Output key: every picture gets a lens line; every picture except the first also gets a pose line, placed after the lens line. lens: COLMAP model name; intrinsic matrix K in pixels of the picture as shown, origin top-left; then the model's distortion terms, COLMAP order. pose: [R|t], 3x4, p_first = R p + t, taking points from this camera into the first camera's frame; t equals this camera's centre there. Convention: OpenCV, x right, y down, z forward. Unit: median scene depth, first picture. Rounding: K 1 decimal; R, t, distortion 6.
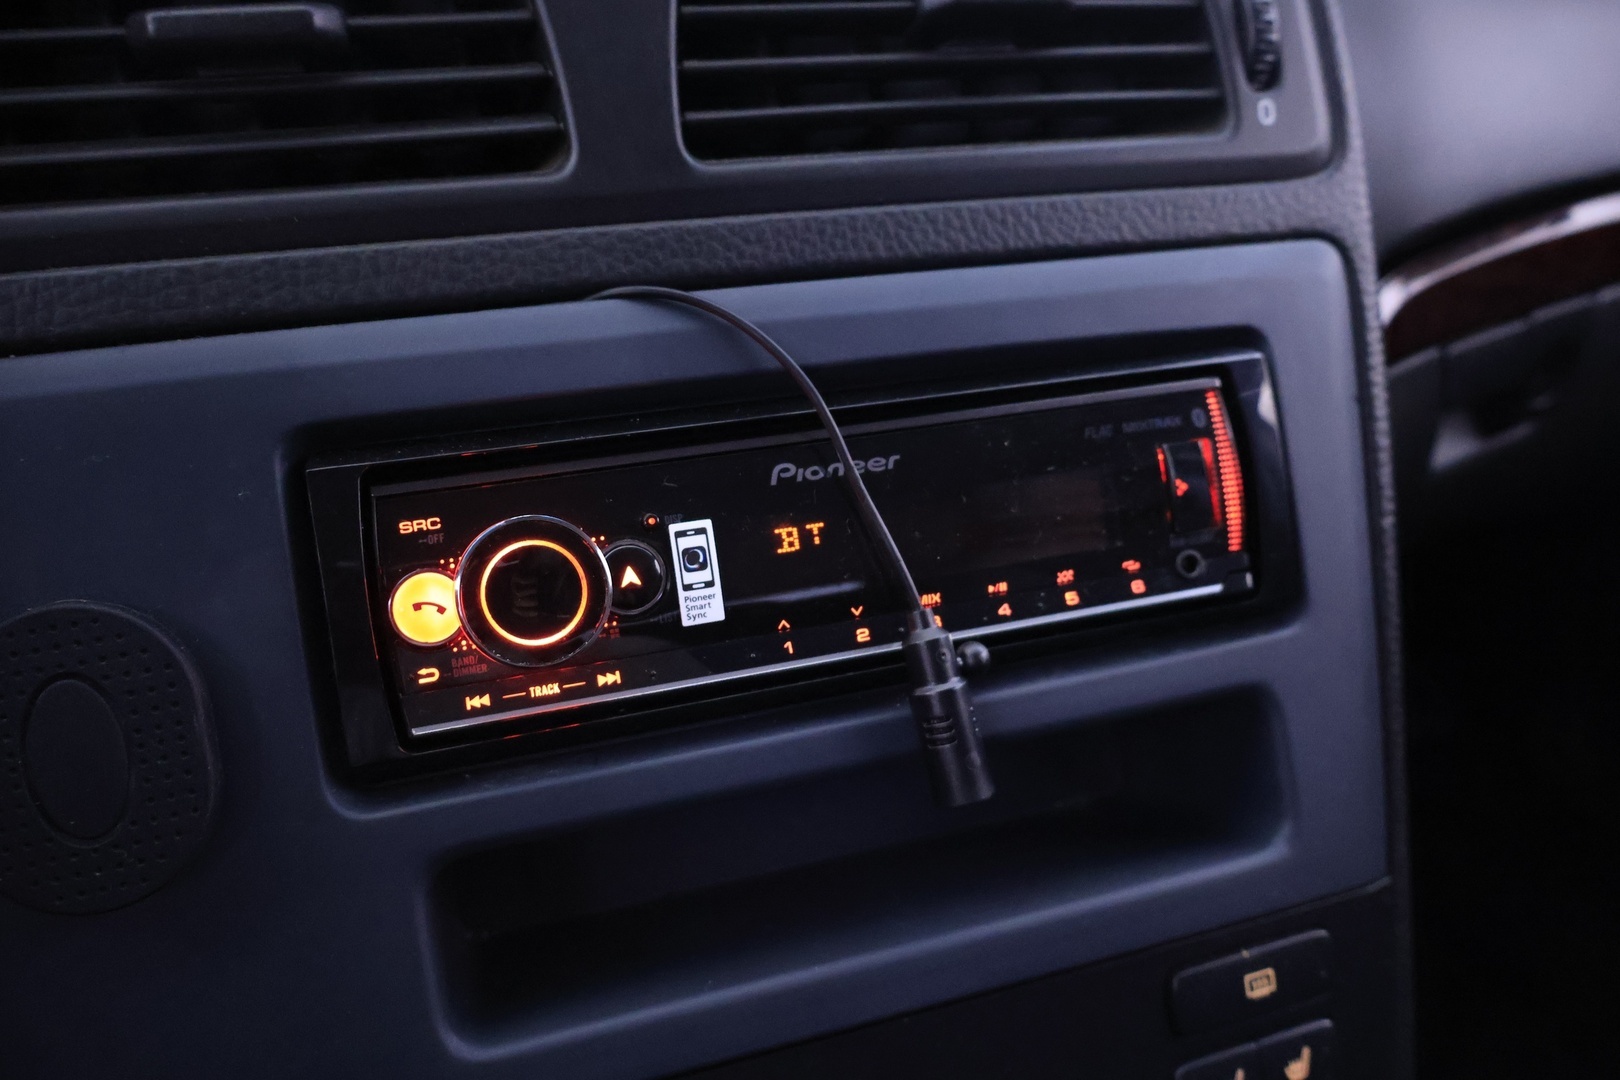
lens RADIAL K [[1395.6, 0, 809.8], [0, 1395.6, 537.5], [0, 0, 1]] dist [0.000006, 0.007885]
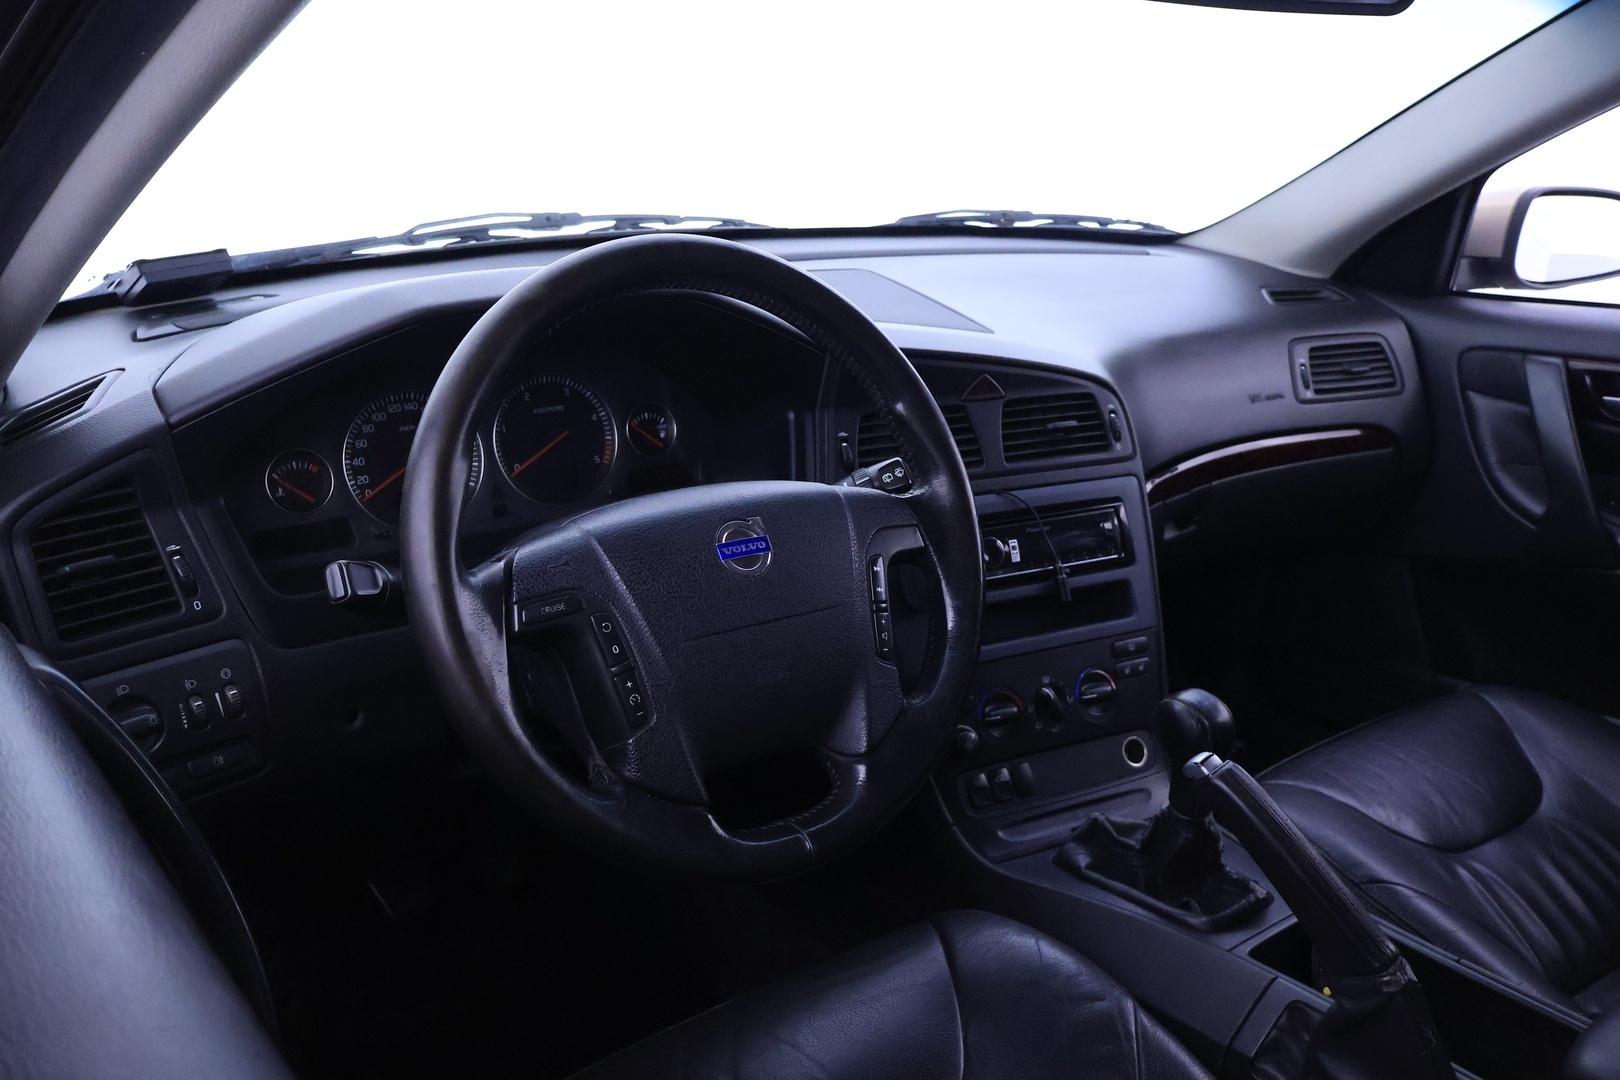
lens RADIAL K [[1395.6, 0, 809.9], [0, 1395.6, 532.0], [0, 0, 1]] dist [0.000006, 0.007885]
pose [[0.987324, -0.024240, 0.156858, -1.297172], [0.043515, 0.991742, -0.120643, 0.433188], [-0.152638, 0.125939, 0.980225, -3.042789]]
